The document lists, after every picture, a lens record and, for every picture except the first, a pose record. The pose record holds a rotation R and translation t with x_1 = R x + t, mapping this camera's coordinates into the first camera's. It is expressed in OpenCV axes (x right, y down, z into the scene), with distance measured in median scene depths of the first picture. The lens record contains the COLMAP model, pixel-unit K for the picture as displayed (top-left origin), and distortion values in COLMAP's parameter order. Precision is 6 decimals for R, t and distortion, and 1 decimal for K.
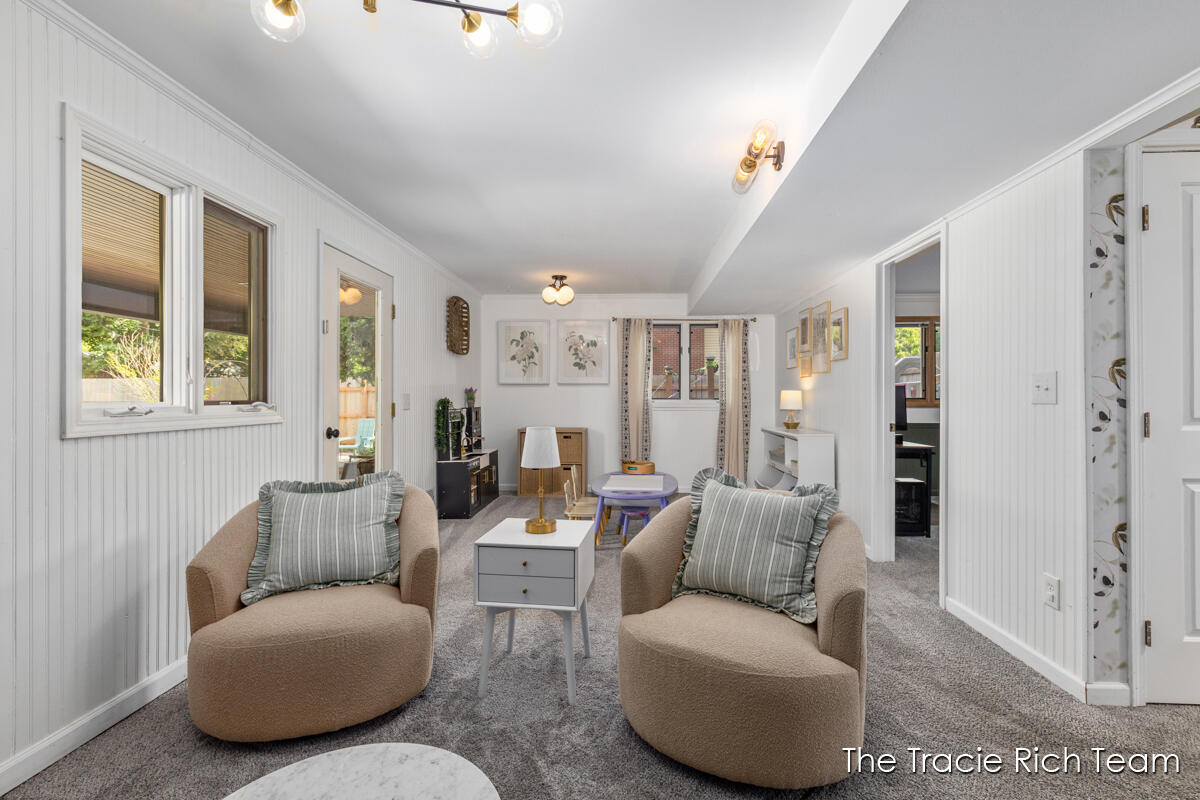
lens RADIAL K [[538.4, 0, 598.3], [0, 538.4, 395.2], [0, 0, 1]] dist [0.002033, 0.000528]
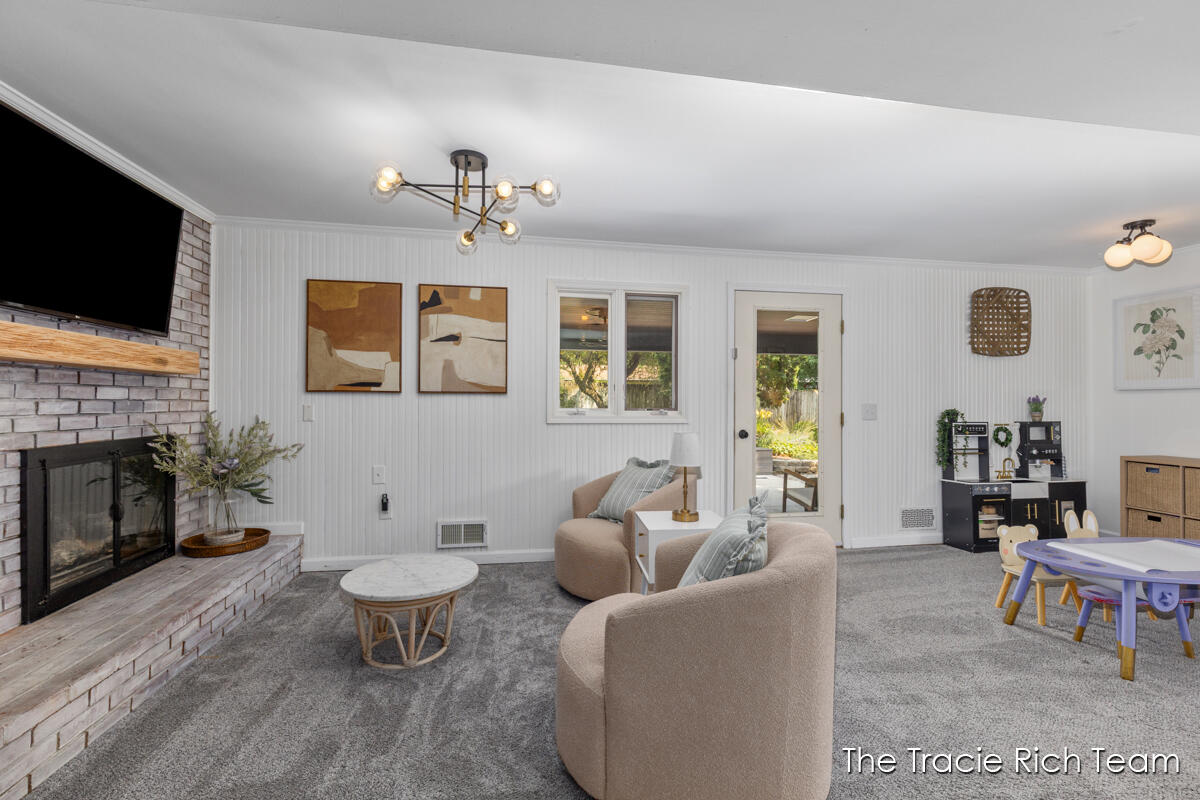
lens RADIAL K [[538.4, 0, 601.7], [0, 538.4, 403.6], [0, 0, 1]] dist [0.002033, 0.000528]
pose [[0.235284, -0.005373, -0.971912, 0.407298], [-0.002296, 0.999979, -0.006084, 0.003131], [0.971924, 0.003663, 0.235266, 0.214891]]
